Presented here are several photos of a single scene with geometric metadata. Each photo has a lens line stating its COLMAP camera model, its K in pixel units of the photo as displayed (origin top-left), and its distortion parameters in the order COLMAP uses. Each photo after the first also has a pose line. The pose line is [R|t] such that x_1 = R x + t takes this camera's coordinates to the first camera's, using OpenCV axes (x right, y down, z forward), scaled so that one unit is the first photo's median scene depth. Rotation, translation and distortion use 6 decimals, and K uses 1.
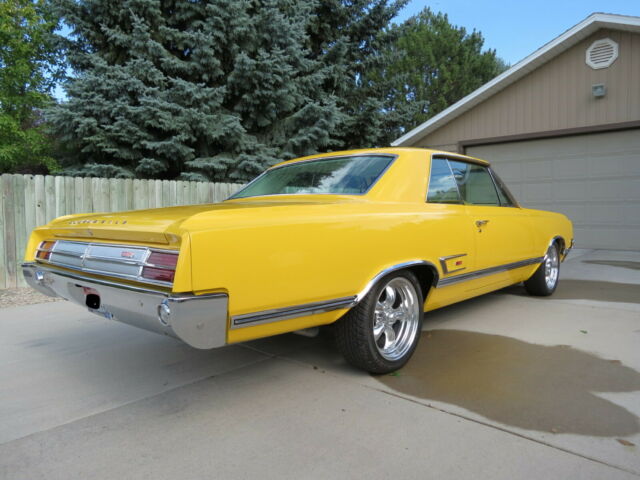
lens RADIAL K [[455.1, 0, 316.1], [0, 455.1, 237.9], [0, 0, 1]] dist [-0.037216, 0.017662]
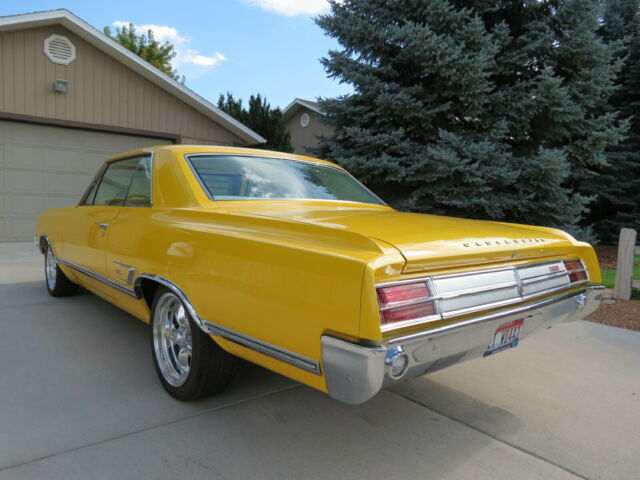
lens RADIAL K [[455.1, 0, 317.6], [0, 455.1, 239.1], [0, 0, 1]] dist [-0.037216, 0.017662]
pose [[0.113738, -0.056042, 0.991929, -0.269367], [0.021901, 0.998307, 0.053891, -0.018120], [-0.993269, 0.015595, 0.114773, 0.248273]]
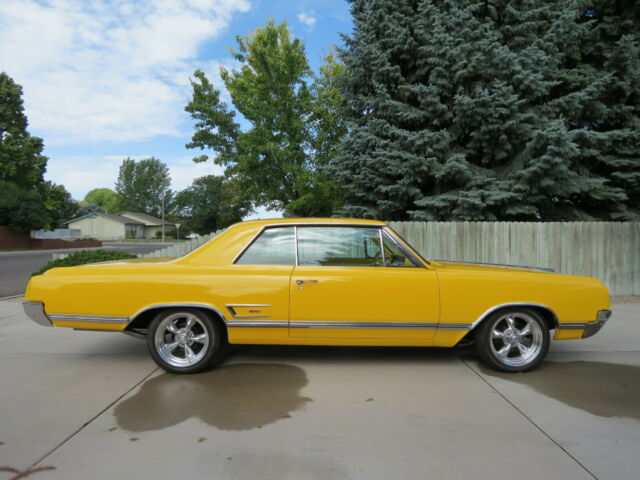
lens RADIAL K [[455.1, 0, 319.0], [0, 455.1, 240.8], [0, 0, 1]] dist [-0.037216, 0.017662]
pose [[0.689340, 0.018670, -0.724197, 0.377188], [-0.049098, 0.998573, -0.020991, -0.035117], [0.722772, 0.050027, 0.689273, 0.061727]]
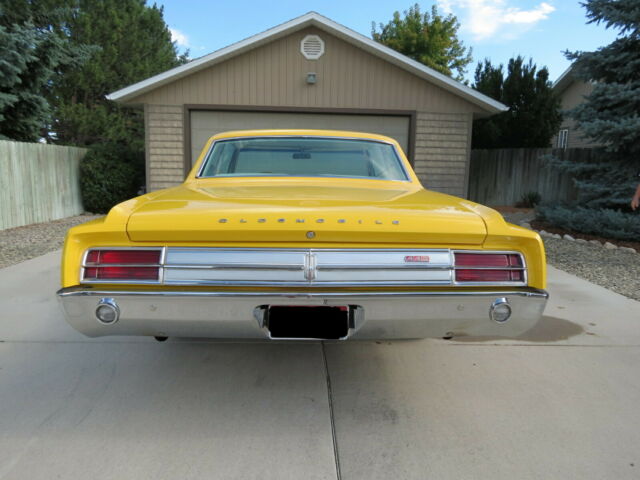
lens RADIAL K [[455.1, 0, 321.6], [0, 455.1, 240.2], [0, 0, 1]] dist [-0.037216, 0.017662]
pose [[0.695980, -0.080959, 0.713483, -0.203949], [0.011067, 0.994715, 0.102075, -0.016197], [-0.717976, -0.063146, 0.693197, 0.088402]]
